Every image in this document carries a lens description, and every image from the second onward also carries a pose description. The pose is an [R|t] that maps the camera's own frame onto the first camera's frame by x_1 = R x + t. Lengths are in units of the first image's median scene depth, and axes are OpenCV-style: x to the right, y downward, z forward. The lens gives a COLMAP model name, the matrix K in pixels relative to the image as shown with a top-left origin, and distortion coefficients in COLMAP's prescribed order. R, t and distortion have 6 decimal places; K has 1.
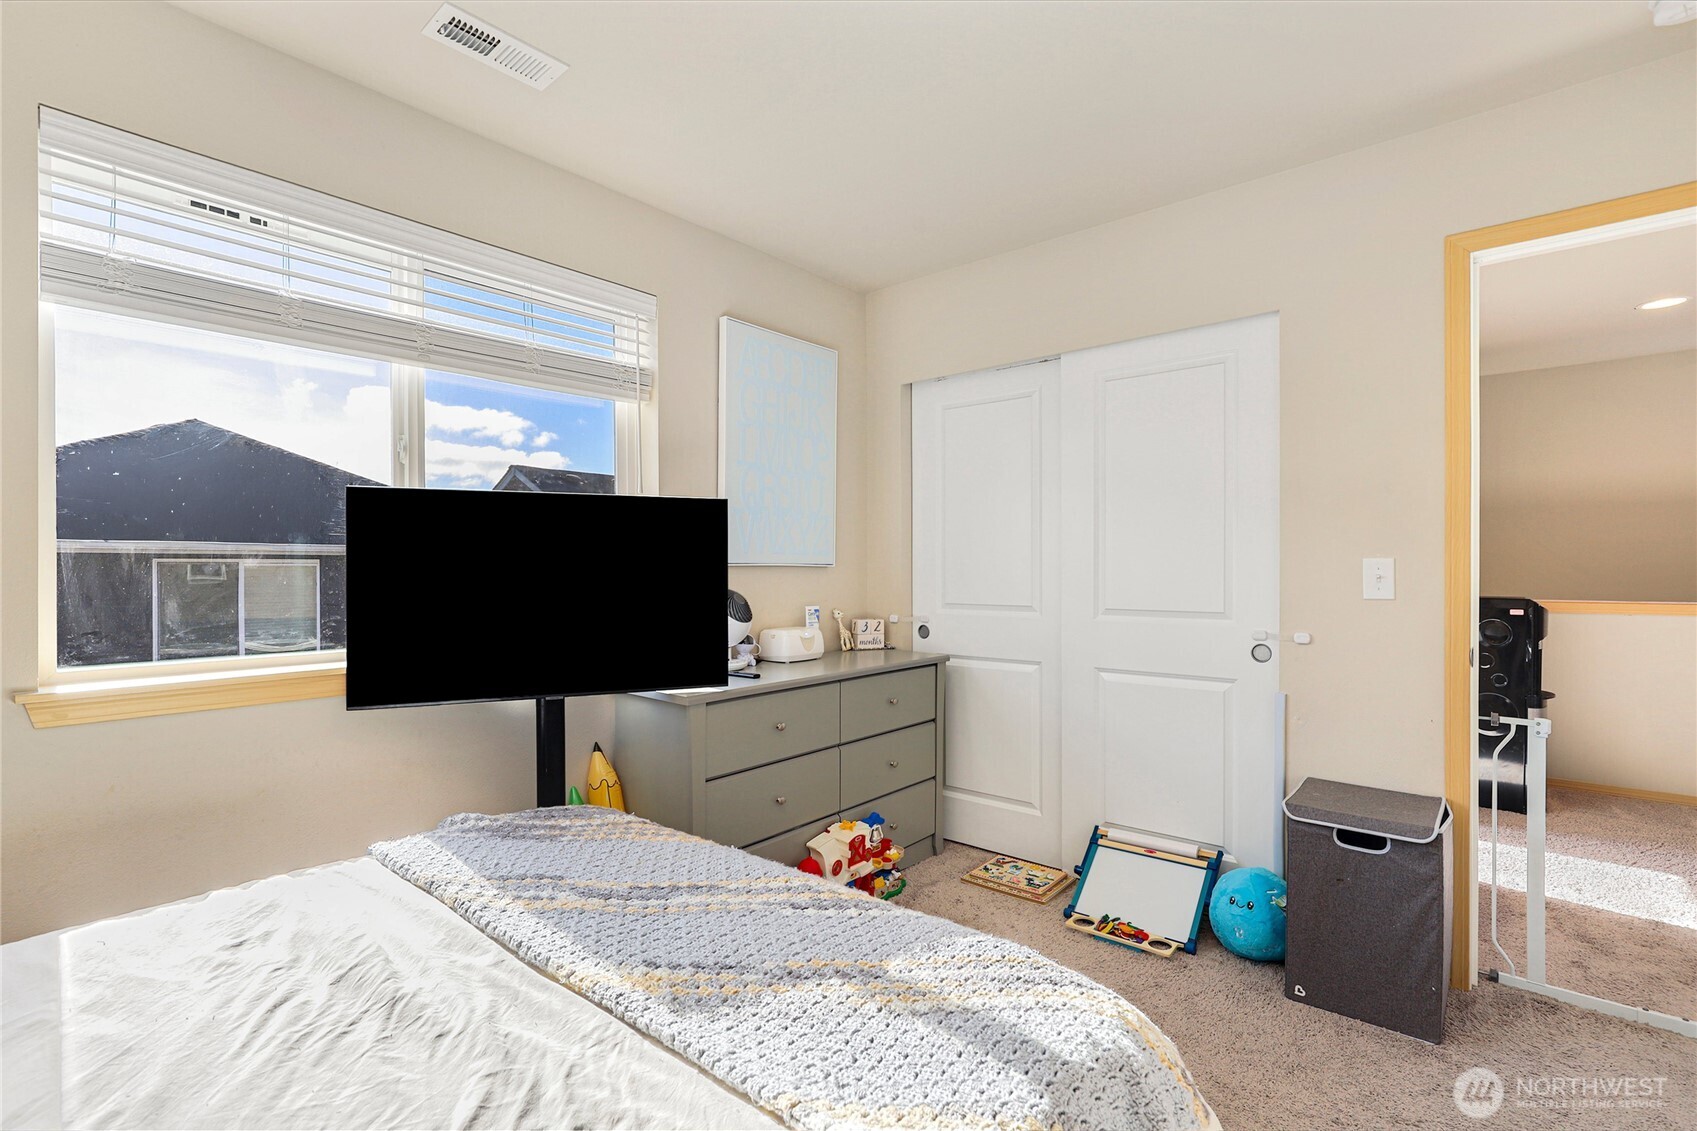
lens RADIAL K [[791.6, 0, 859.6], [0, 791.6, 570.7], [0, 0, 1]] dist [-0.022159, 0.010837]
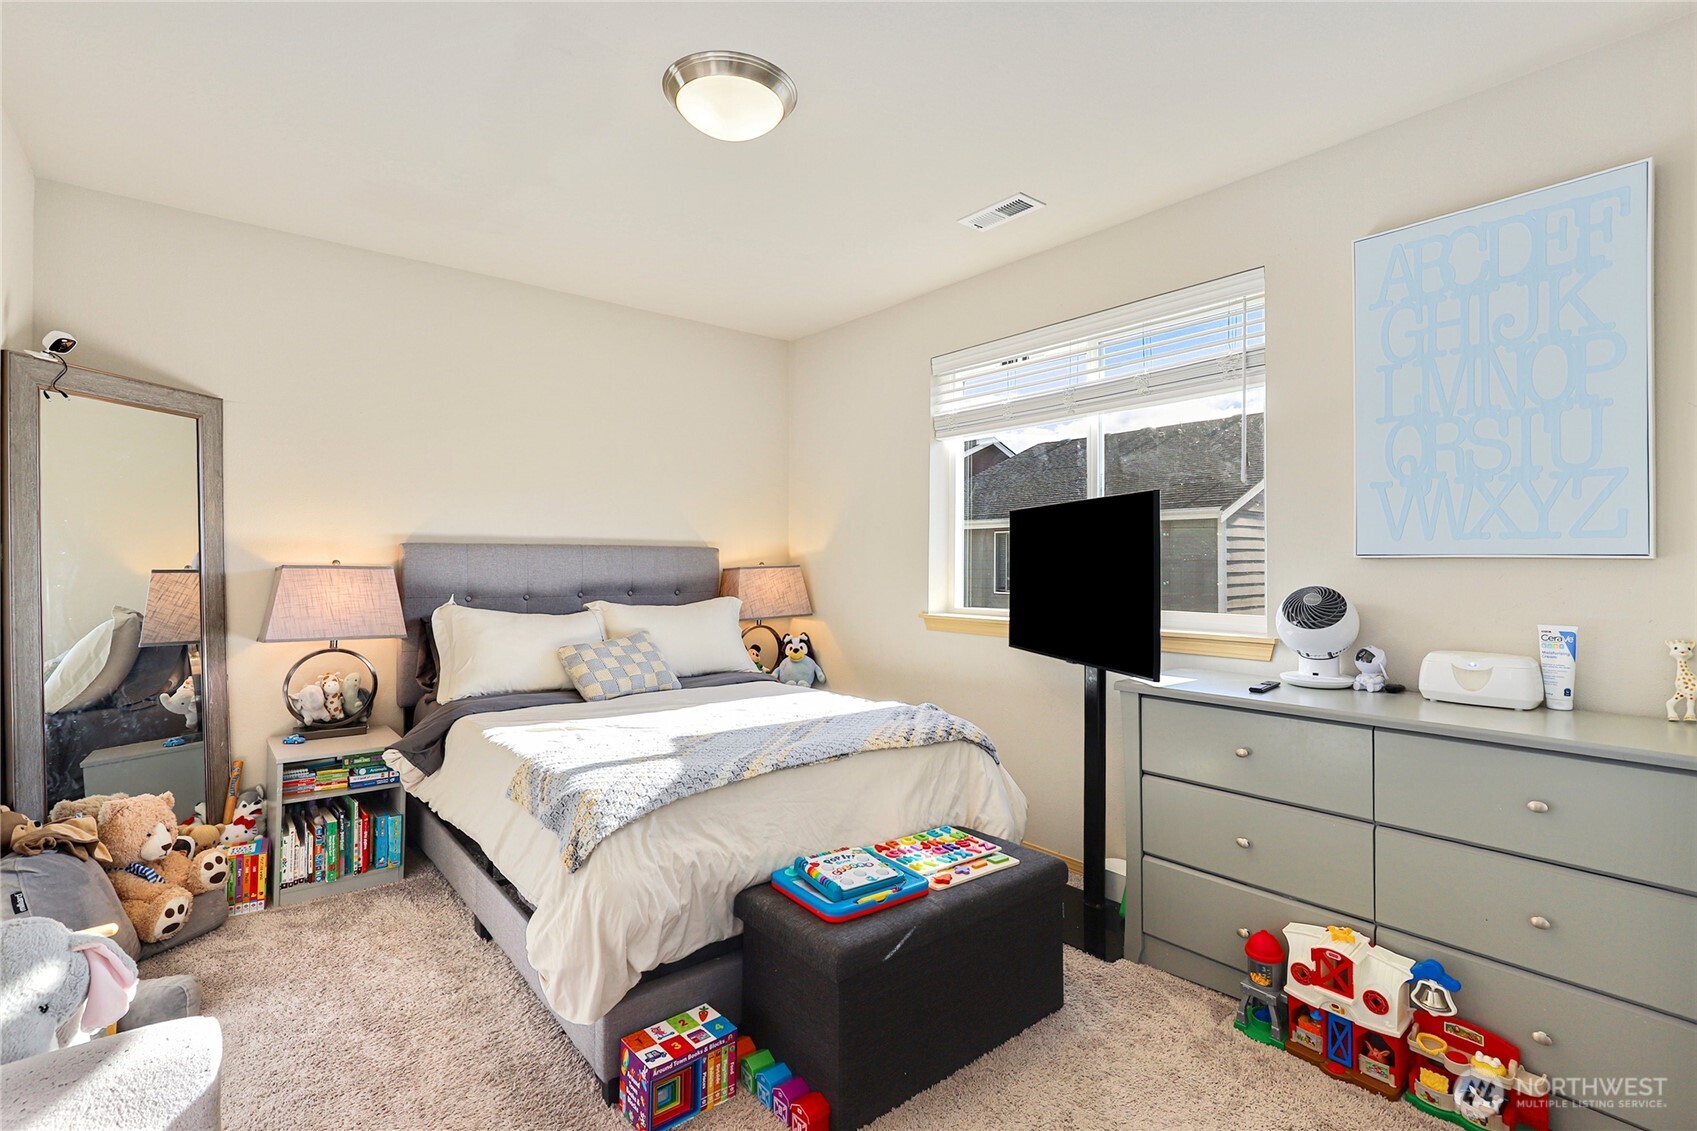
lens RADIAL K [[791.6, 0, 859.6], [0, 791.6, 570.7], [0, 0, 1]] dist [-0.022159, 0.010837]
pose [[-0.226226, 0.002431, -0.974072, 0.889228], [-0.009013, 0.999949, 0.004589, 0.010113], [0.974033, 0.009818, -0.226193, 0.899167]]
